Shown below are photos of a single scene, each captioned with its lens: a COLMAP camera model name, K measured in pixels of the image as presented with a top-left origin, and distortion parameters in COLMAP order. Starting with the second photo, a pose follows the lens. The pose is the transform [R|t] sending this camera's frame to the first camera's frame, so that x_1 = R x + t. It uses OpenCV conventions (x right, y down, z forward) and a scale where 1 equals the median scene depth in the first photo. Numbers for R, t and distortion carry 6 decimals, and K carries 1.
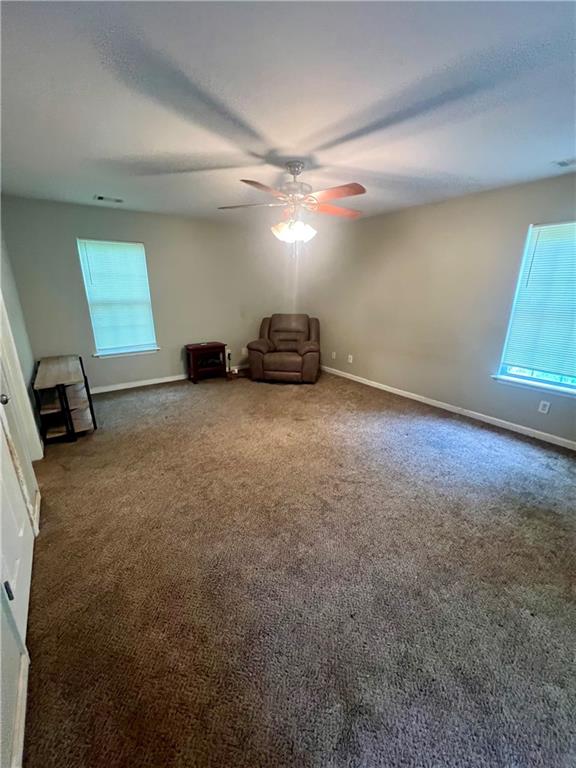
lens RADIAL K [[309.4, 0, 287.7], [0, 309.4, 383.2], [0, 0, 1]] dist [-0.002237, 0.000692]
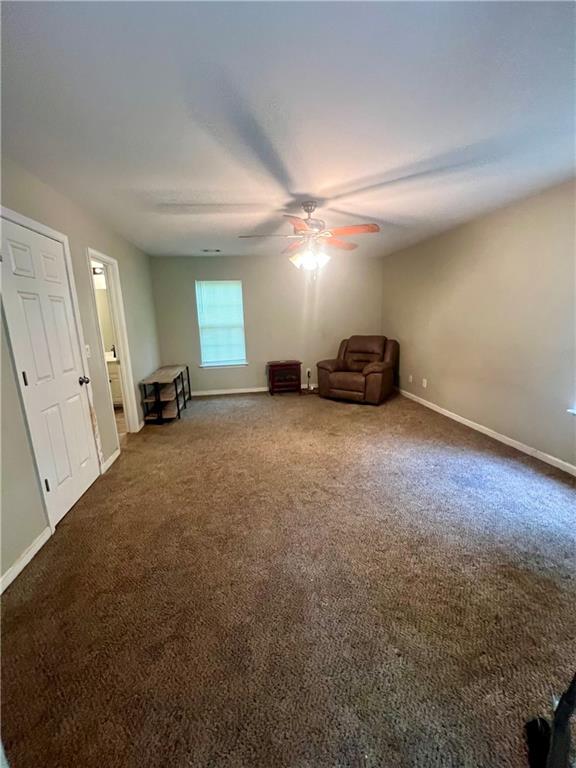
lens RADIAL K [[309.4, 0, 286.8], [0, 309.4, 383.1], [0, 0, 1]] dist [-0.002237, 0.000692]
pose [[0.892910, 0.064584, -0.445578, 0.348496], [-0.101084, 0.993150, -0.058615, 0.024132], [0.438740, 0.097379, 0.893322, -0.004028]]
